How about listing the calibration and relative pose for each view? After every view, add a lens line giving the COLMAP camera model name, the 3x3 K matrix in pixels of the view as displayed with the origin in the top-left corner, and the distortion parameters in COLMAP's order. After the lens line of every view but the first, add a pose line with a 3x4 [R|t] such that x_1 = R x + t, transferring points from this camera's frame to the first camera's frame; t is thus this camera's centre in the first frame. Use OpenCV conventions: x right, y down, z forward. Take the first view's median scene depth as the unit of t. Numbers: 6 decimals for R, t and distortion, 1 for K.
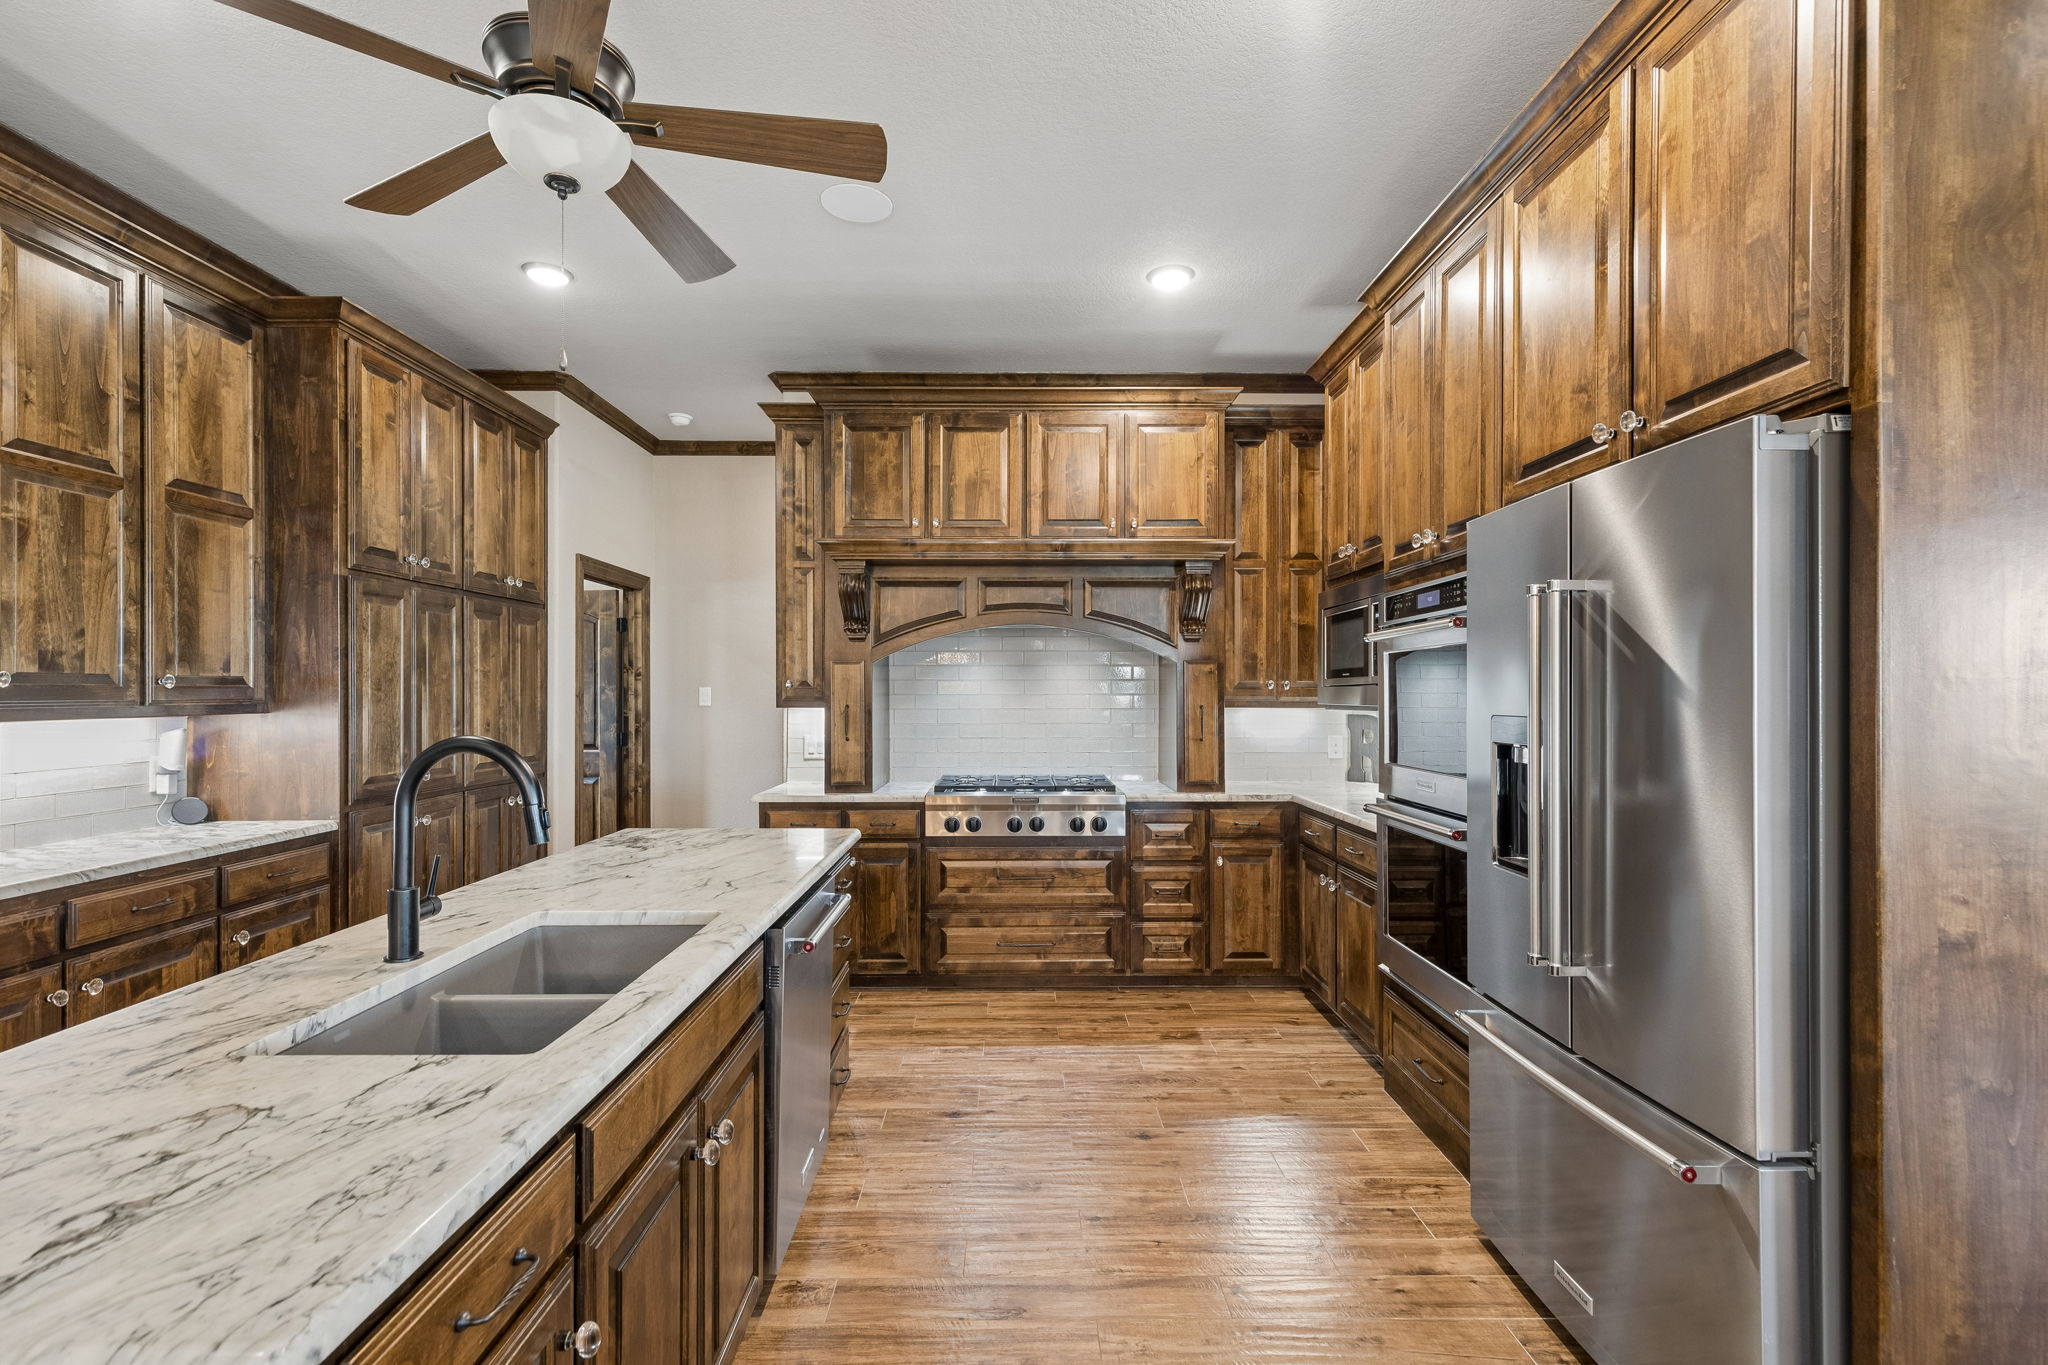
lens RADIAL K [[931.2, 0, 1016.1], [0, 931.2, 690.9], [0, 0, 1]] dist [0.002194, 0.001645]
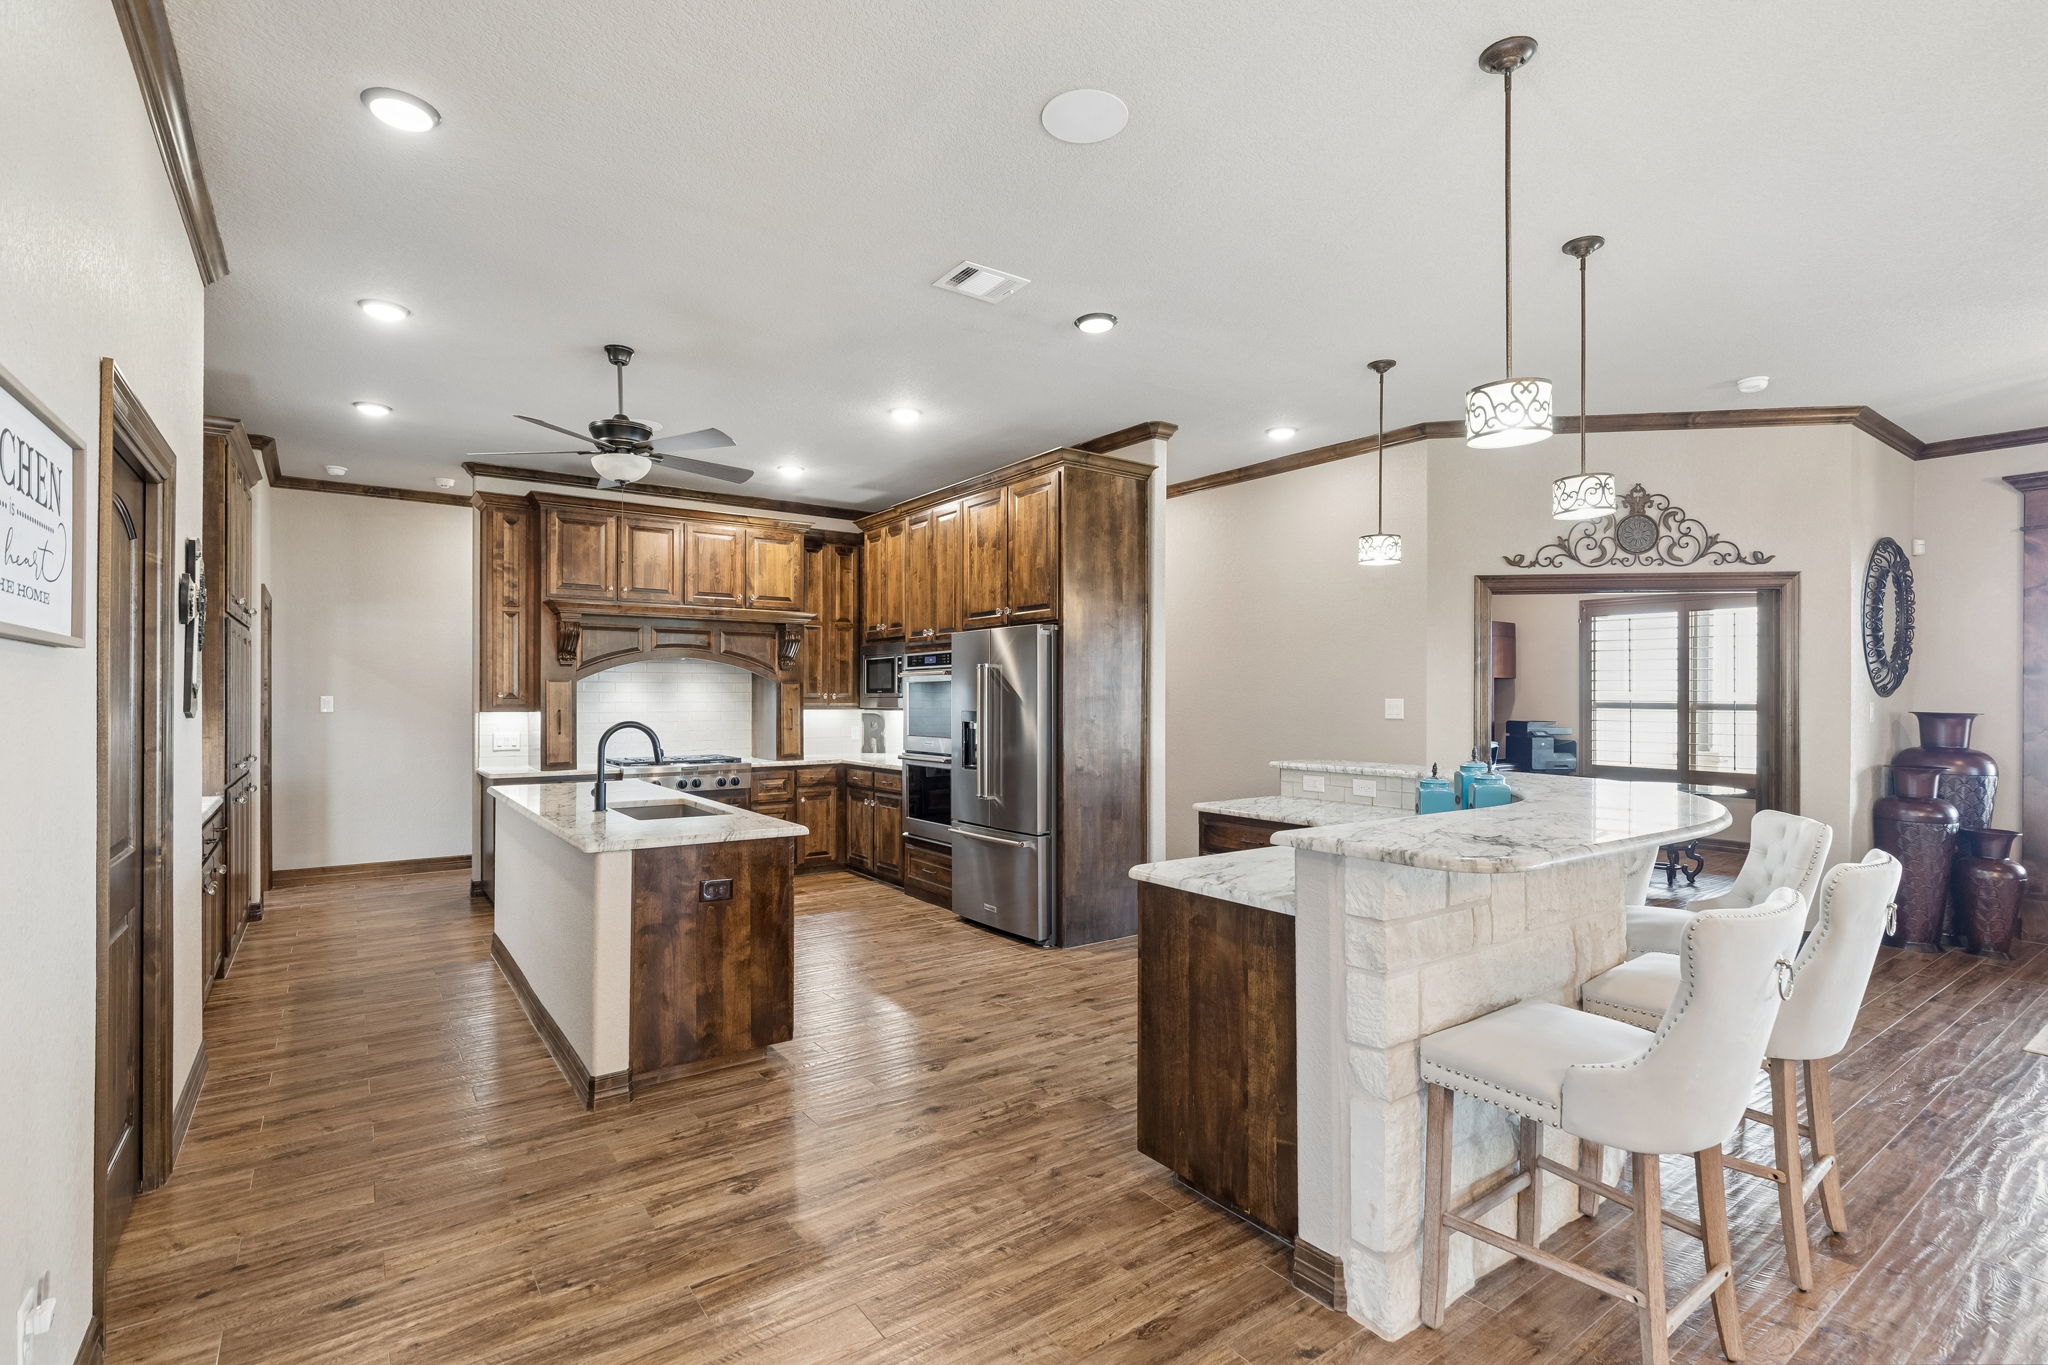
lens RADIAL K [[931.2, 0, 987.9], [0, 931.2, 690.7], [0, 0, 1]] dist [0.002194, 0.001645]
pose [[0.838912, 0.004338, 0.544249, -0.548883], [-0.001315, 0.999981, -0.005944, -0.009288], [-0.544265, 0.004271, 0.838903, -0.790913]]
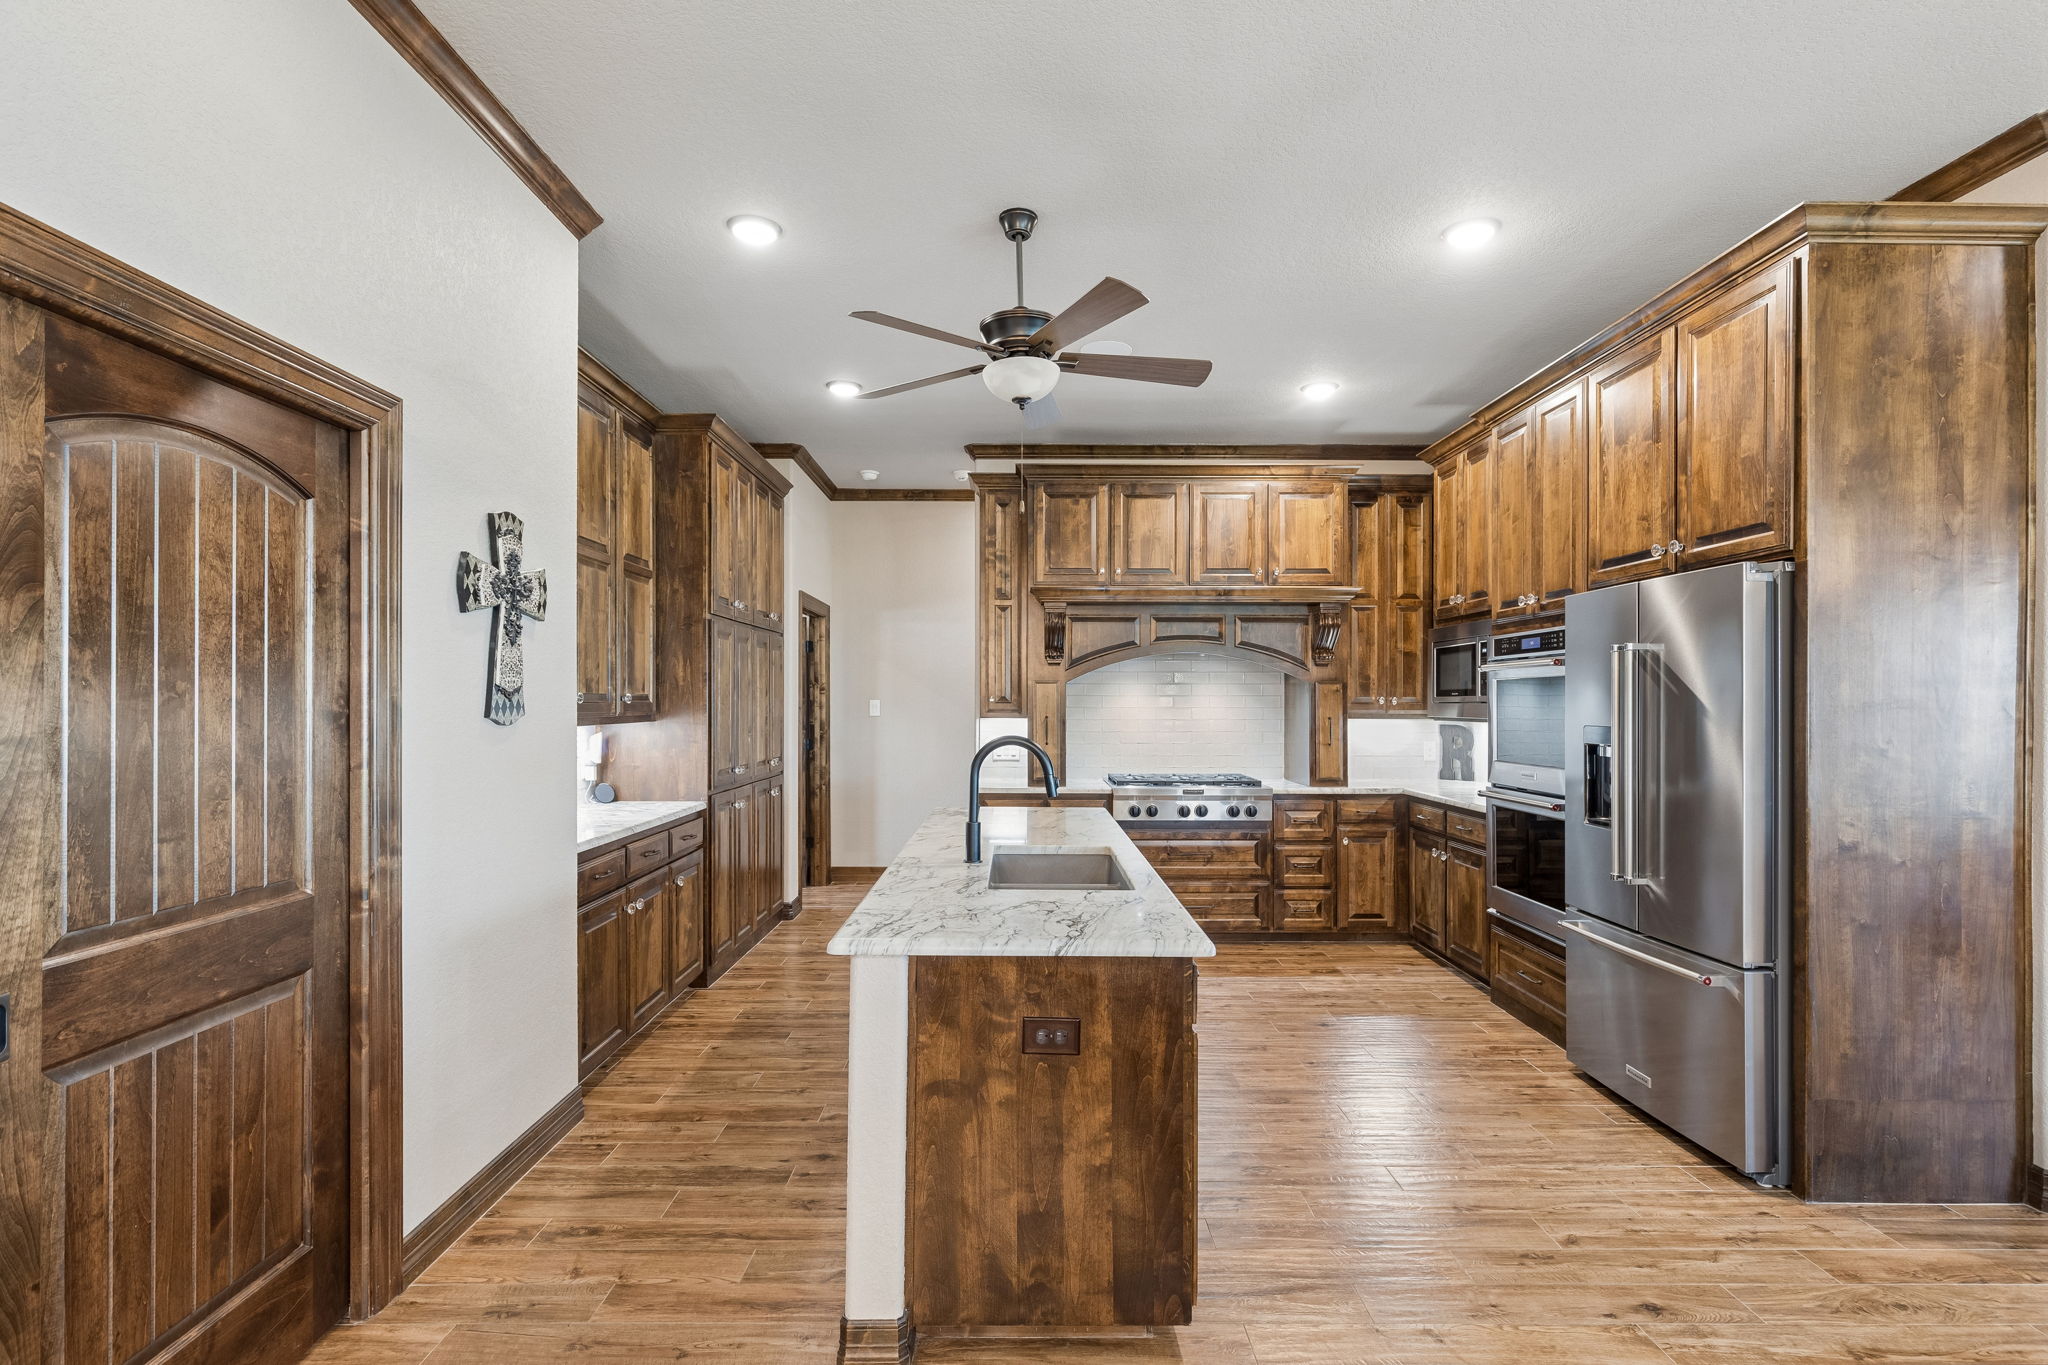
lens RADIAL K [[931.2, 0, 1049.2], [0, 931.2, 699.3], [0, 0, 1]] dist [0.002194, 0.001645]
pose [[0.999974, 0.002433, -0.006780, -0.224084], [-0.002441, 0.999996, -0.001149, -0.008073], [0.006777, 0.001166, 0.999976, -0.337385]]
